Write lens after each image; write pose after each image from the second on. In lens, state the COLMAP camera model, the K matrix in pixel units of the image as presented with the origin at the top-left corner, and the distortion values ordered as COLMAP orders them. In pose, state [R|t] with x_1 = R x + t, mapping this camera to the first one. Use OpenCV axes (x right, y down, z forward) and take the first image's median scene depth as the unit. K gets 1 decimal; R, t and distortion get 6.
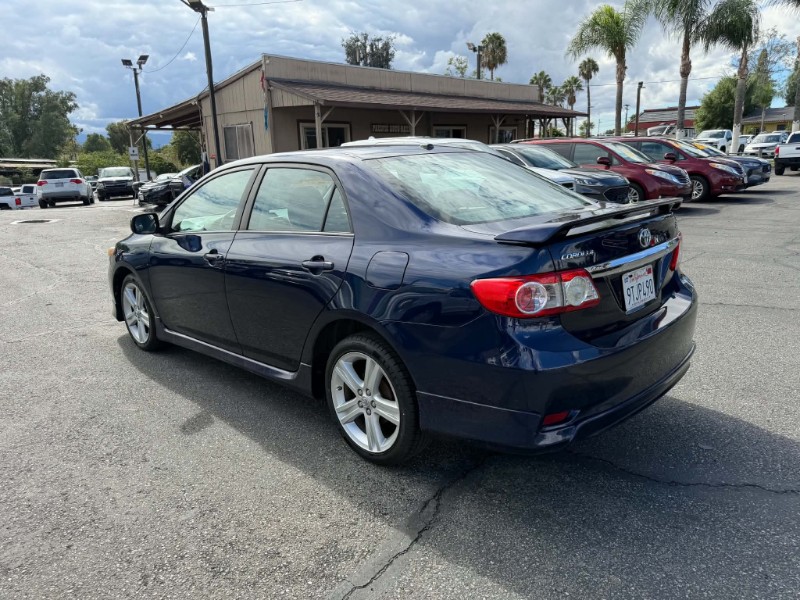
lens RADIAL K [[585.3, 0, 403.5], [0, 585.3, 300.0], [0, 0, 1]] dist [0.023897, -0.031799]
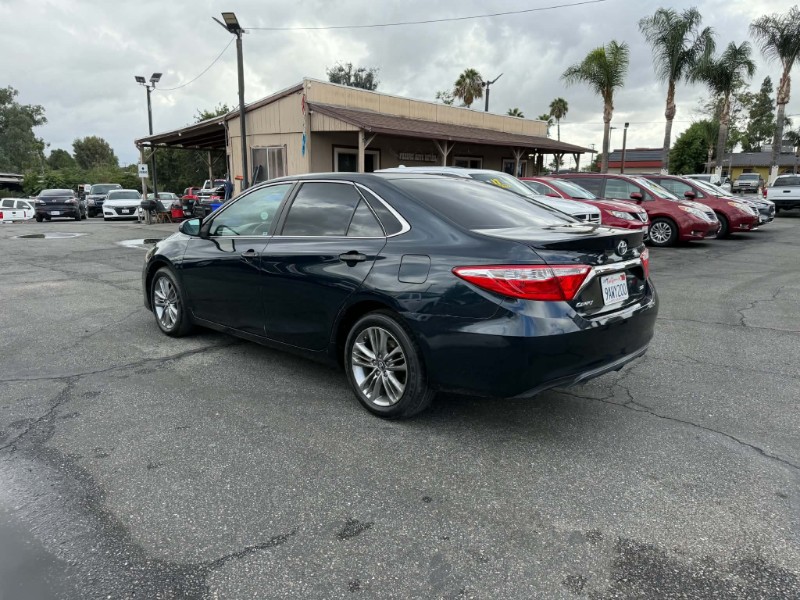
lens RADIAL K [[585.3, 0, 399.4], [0, 585.3, 300.5], [0, 0, 1]] dist [0.023897, -0.031799]
pose [[0.997362, 0.025890, 0.067819, -0.092437], [-0.022714, 0.998628, -0.047189, 0.003847], [-0.068948, 0.045524, 0.996581, 0.001639]]
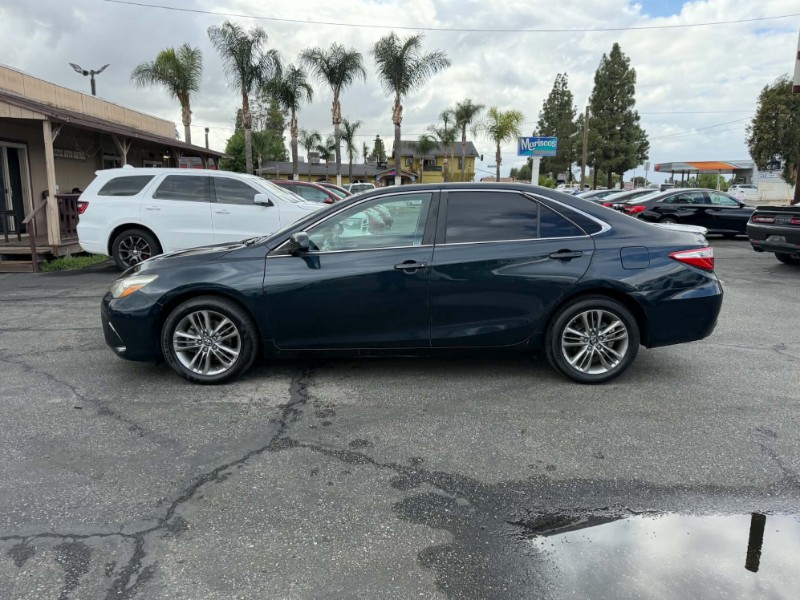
lens RADIAL K [[594.8, 0, 403.9], [0, 594.8, 307.1], [0, 0, 1]] dist [0.020738, -0.032615]
pose [[0.655796, -0.102735, 0.747915, -0.297805], [0.148209, 0.988938, 0.005888, -0.009012], [-0.740247, 0.106987, 0.663768, 0.084317]]
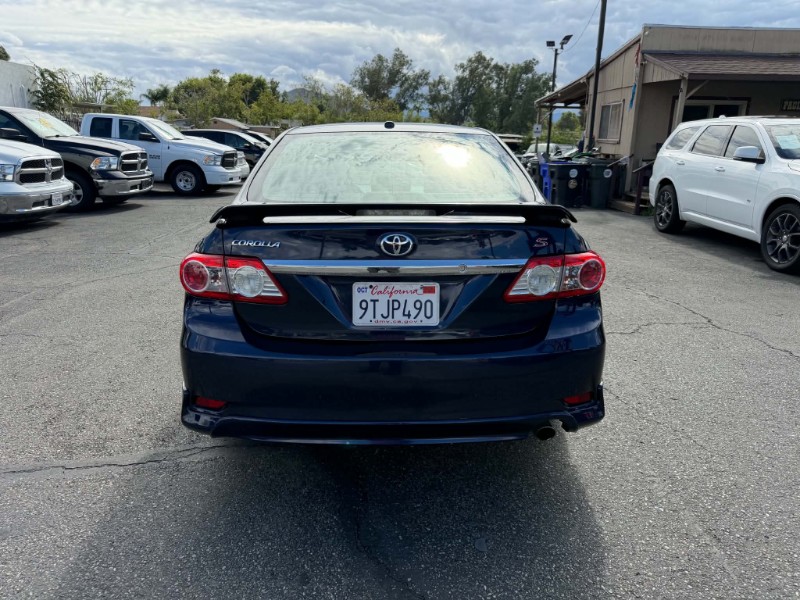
lens RADIAL K [[585.3, 0, 384.8], [0, 585.3, 294.7], [0, 0, 1]] dist [0.023897, -0.031799]
pose [[0.708703, 0.215417, -0.671816, 0.122702], [-0.198277, 0.974680, 0.103366, -0.015235], [0.677072, 0.059949, 0.733471, 0.052208]]
